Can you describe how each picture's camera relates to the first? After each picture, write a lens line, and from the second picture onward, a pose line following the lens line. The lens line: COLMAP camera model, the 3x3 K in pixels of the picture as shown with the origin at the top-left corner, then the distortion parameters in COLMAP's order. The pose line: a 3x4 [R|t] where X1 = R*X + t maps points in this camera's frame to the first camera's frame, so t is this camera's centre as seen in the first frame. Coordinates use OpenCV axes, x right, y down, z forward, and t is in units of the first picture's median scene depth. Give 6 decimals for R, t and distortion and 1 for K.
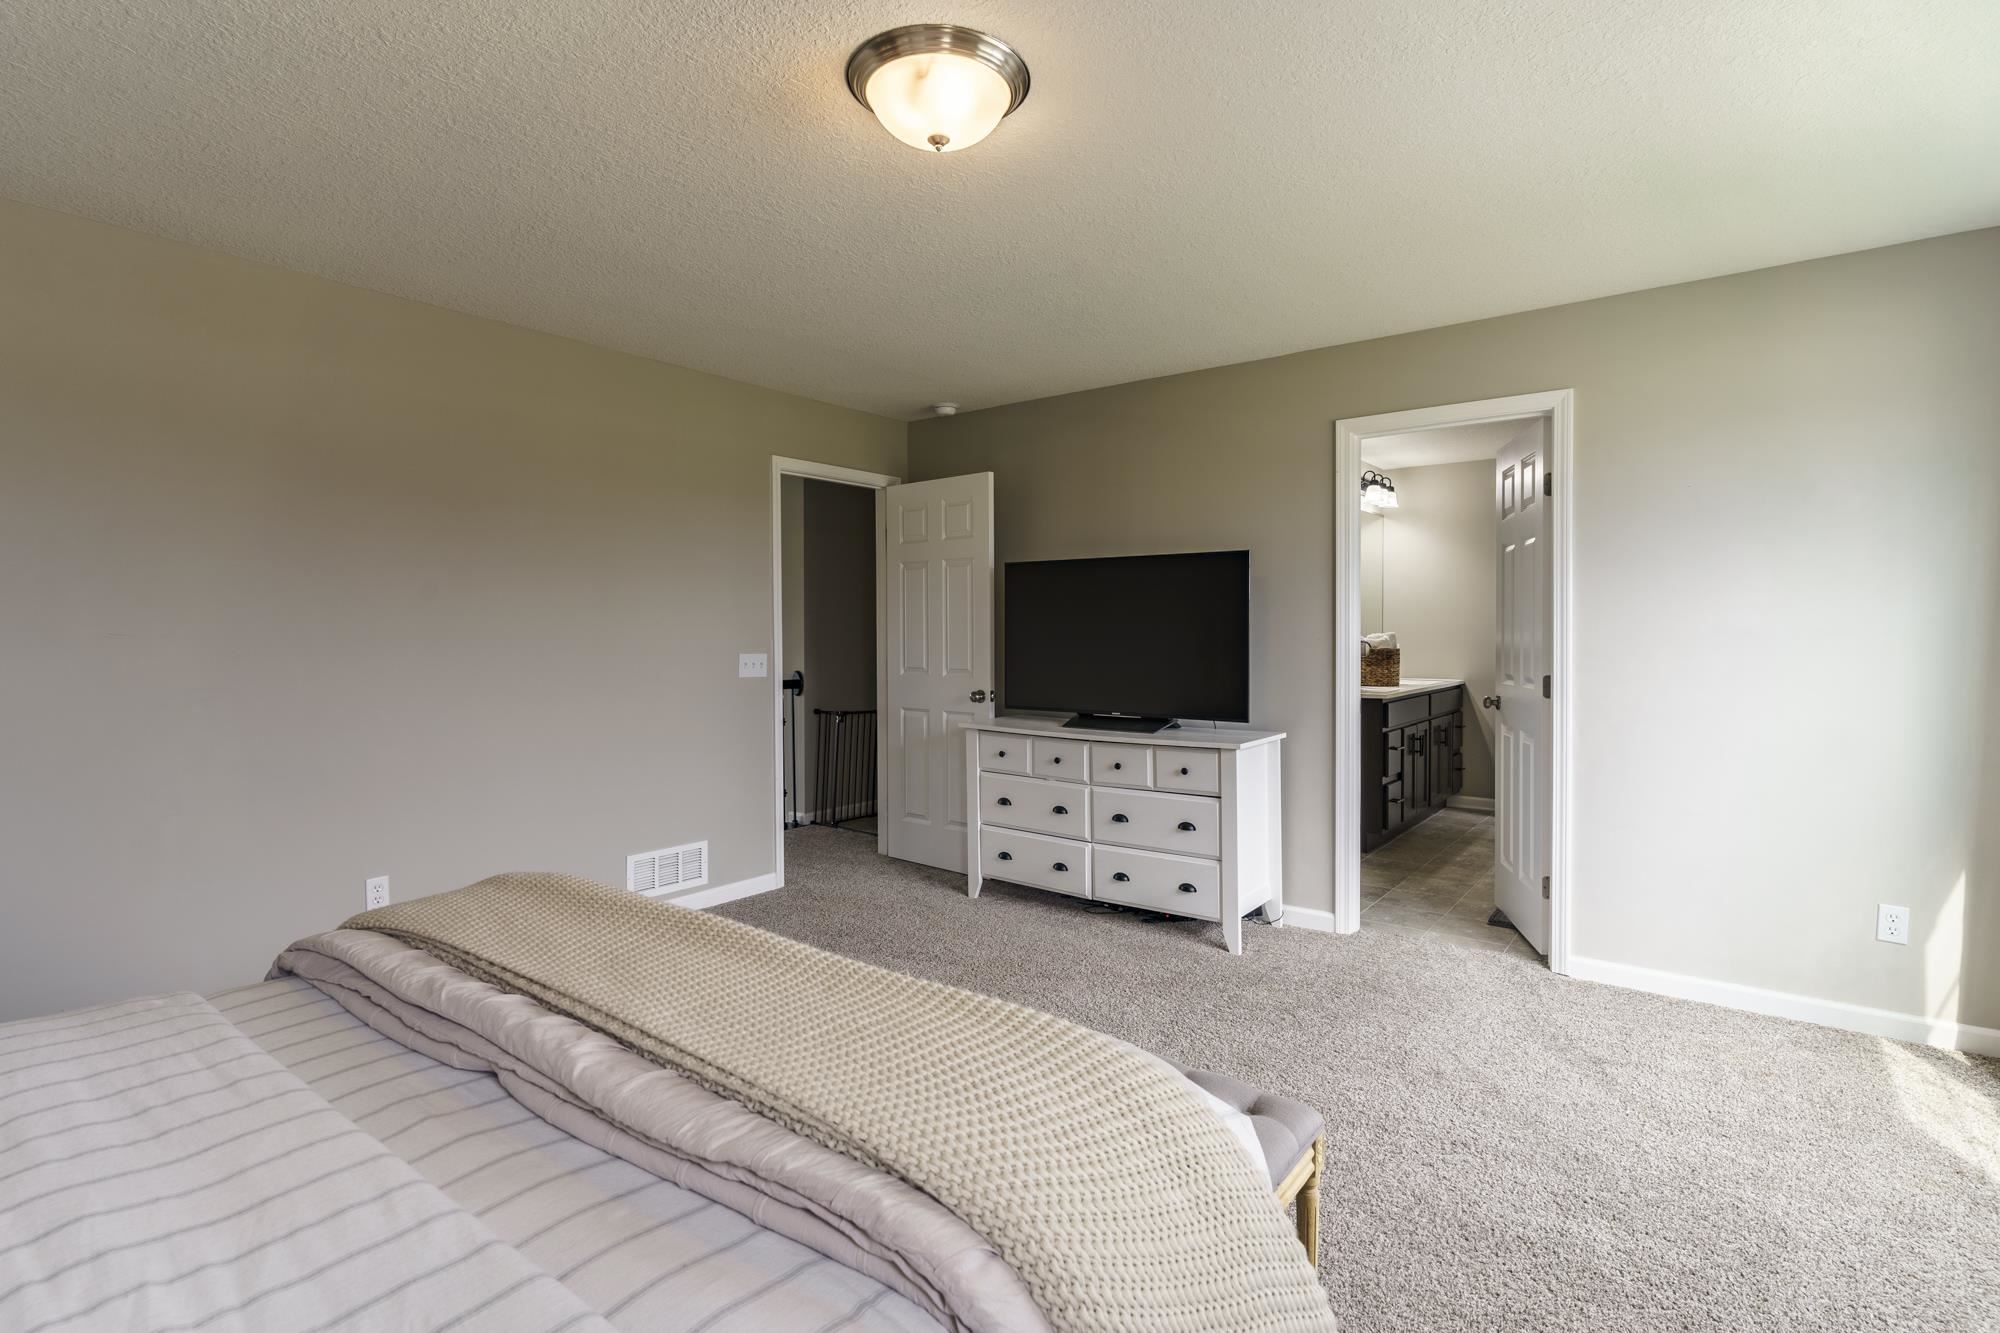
lens RADIAL K [[952.2, 0, 999.2], [0, 952.2, 655.8], [0, 0, 1]] dist [-0.003120, -0.000523]
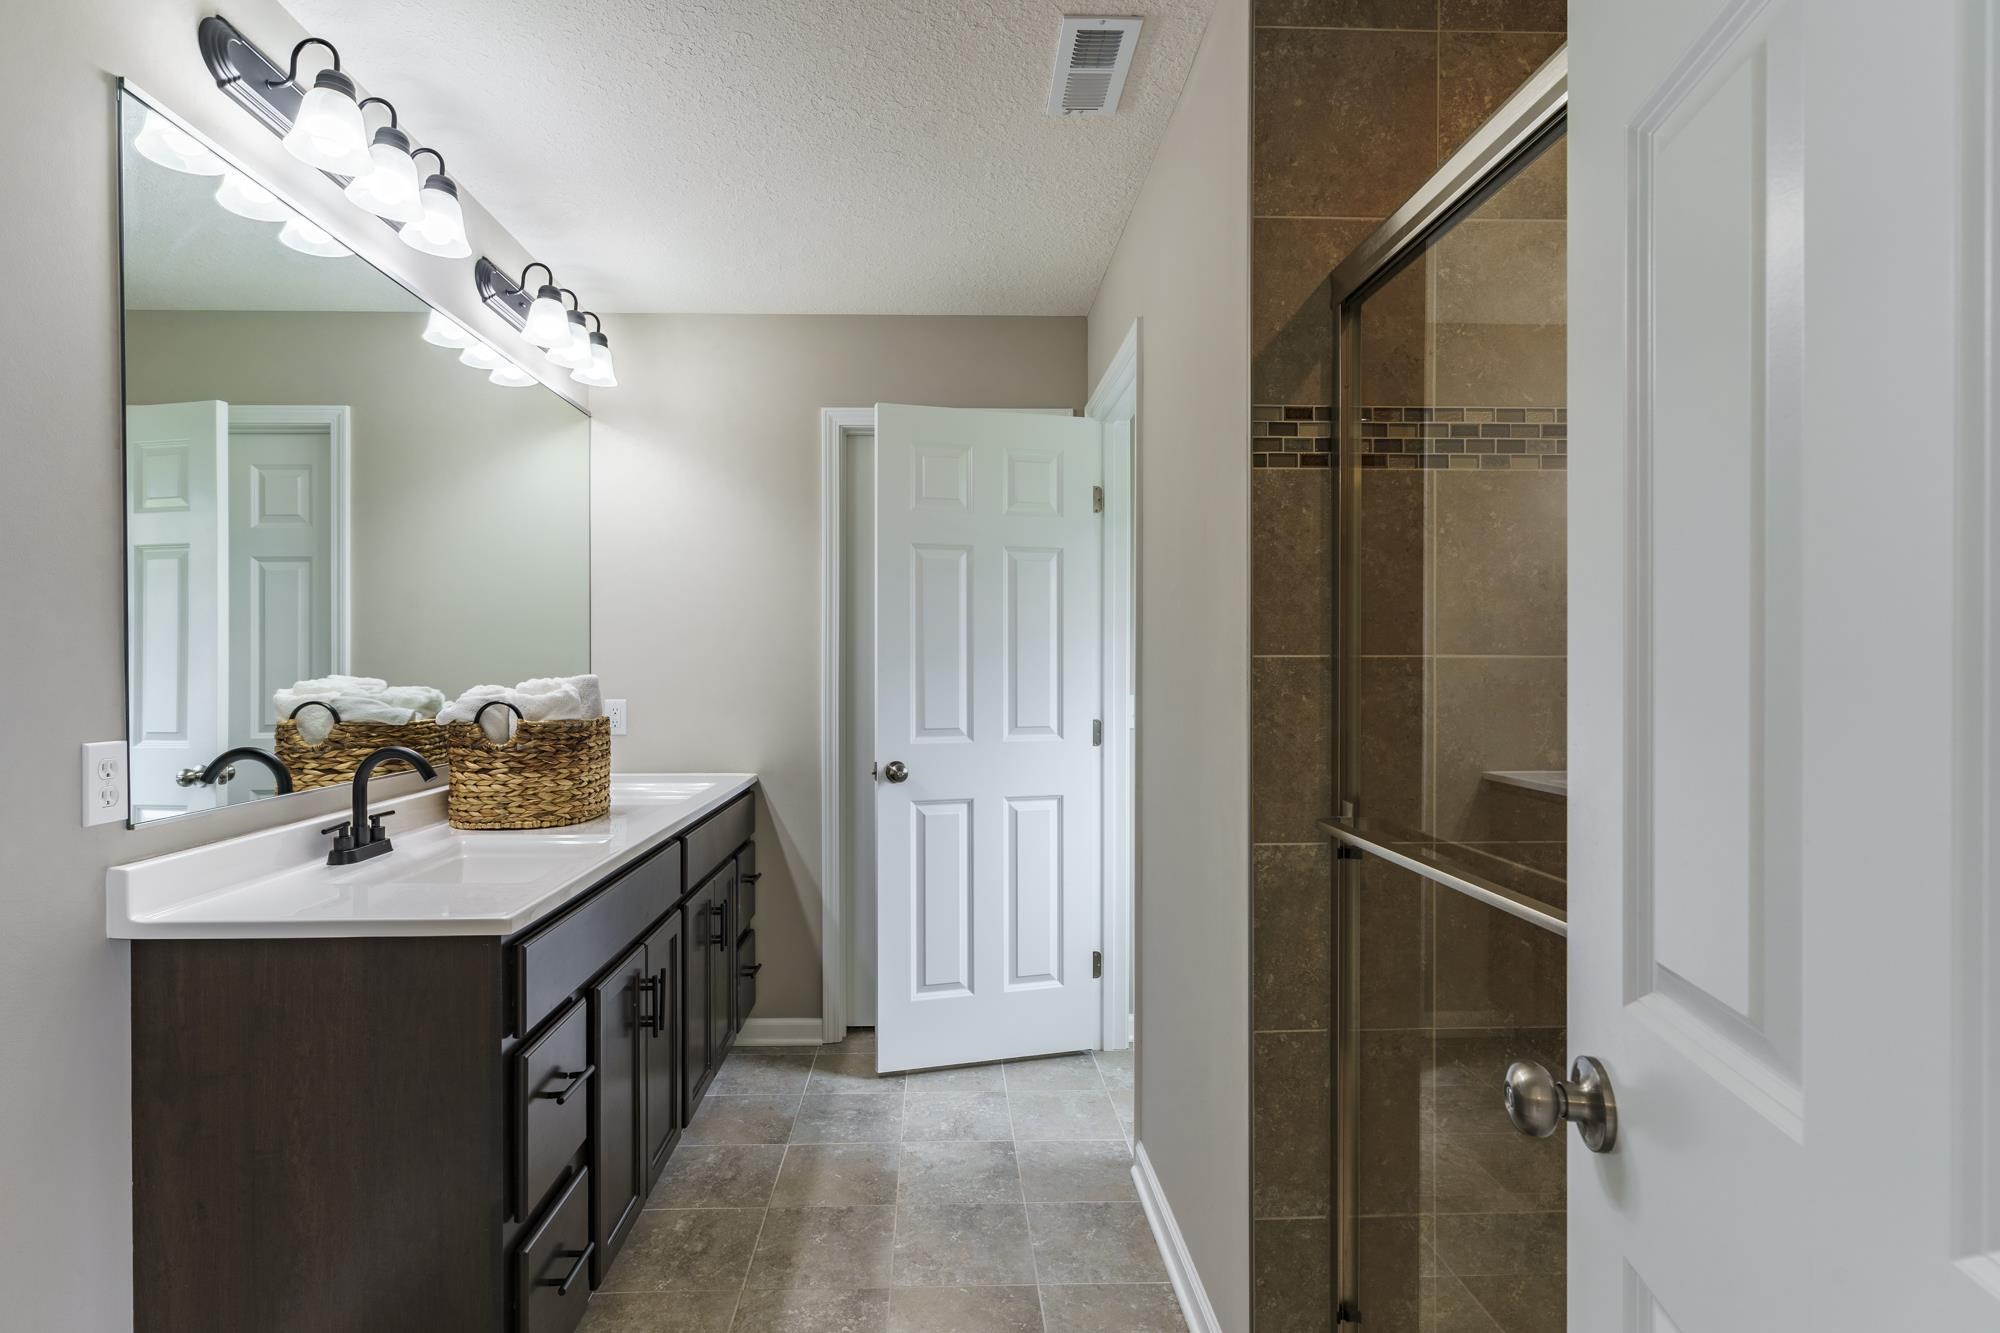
lens RADIAL K [[952.2, 0, 994.3], [0, 952.2, 669.2], [0, 0, 1]] dist [-0.003120, -0.000523]
pose [[0.750794, 0.005016, 0.660518, 0.280925], [0.009615, 0.999782, -0.018521, -0.018708], [-0.660467, 0.020256, 0.750582, 0.601755]]
